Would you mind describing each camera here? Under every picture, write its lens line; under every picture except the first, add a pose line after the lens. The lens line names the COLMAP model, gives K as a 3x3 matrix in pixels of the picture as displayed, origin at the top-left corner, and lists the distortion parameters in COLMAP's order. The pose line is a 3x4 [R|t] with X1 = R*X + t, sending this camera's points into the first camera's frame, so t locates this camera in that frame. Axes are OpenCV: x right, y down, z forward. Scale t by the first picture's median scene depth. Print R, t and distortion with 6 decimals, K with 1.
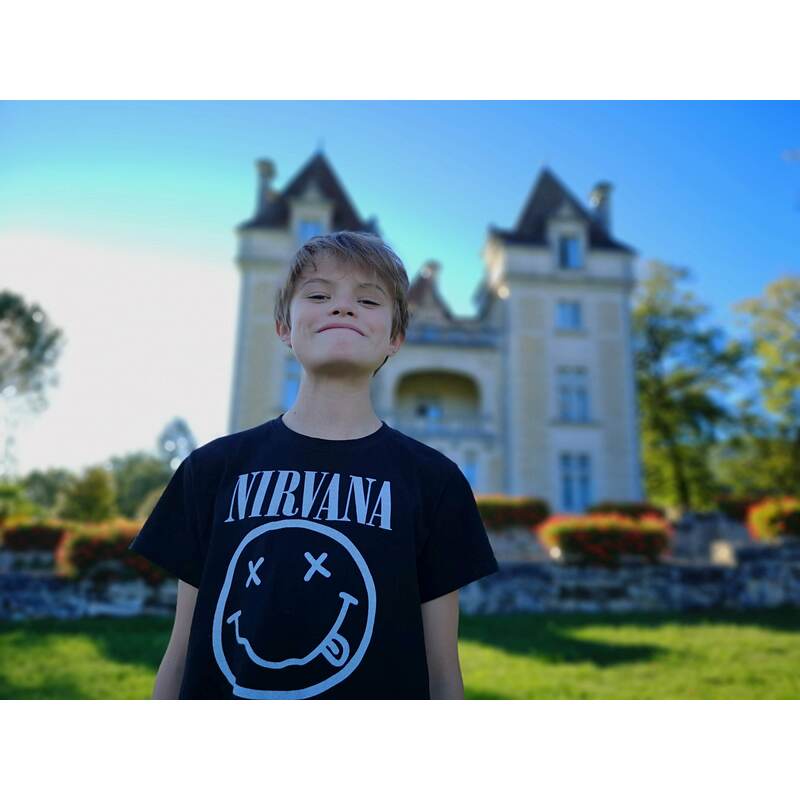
lens RADIAL K [[618.2, 0, 400.0], [0, 618.2, 400.0], [0, 0, 1]] dist [0.061319, -0.071119]
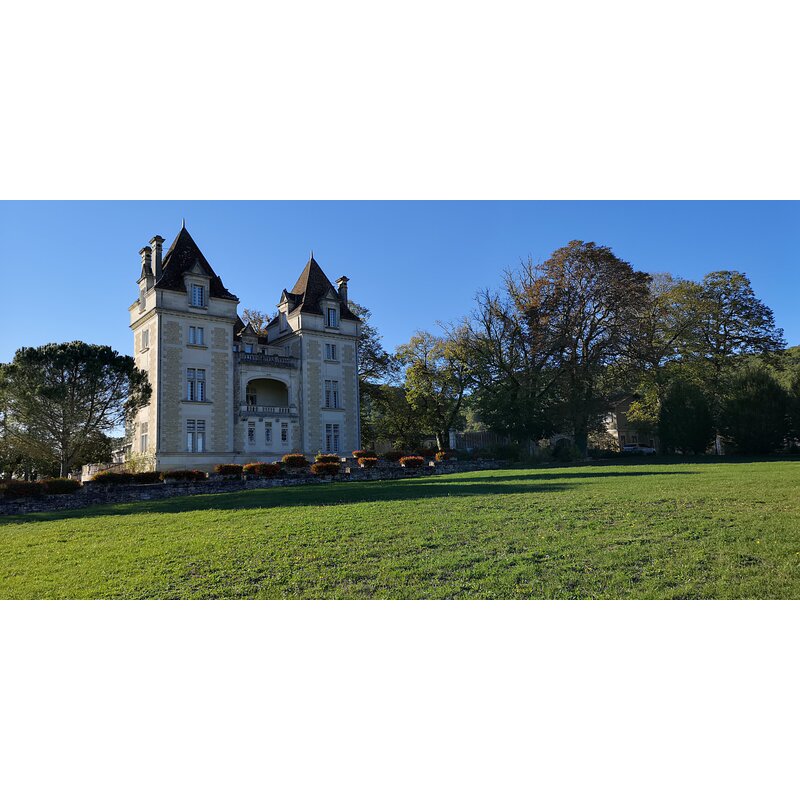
lens RADIAL K [[618.2, 0, 400.0], [0, 618.2, 400.0], [0, 0, 1]] dist [0.061319, -0.071119]
pose [[0.828299, 0.018580, 0.559979, -0.764342], [-0.076641, 0.993813, 0.080391, -0.196246], [-0.555020, -0.109505, 0.824598, -0.883816]]
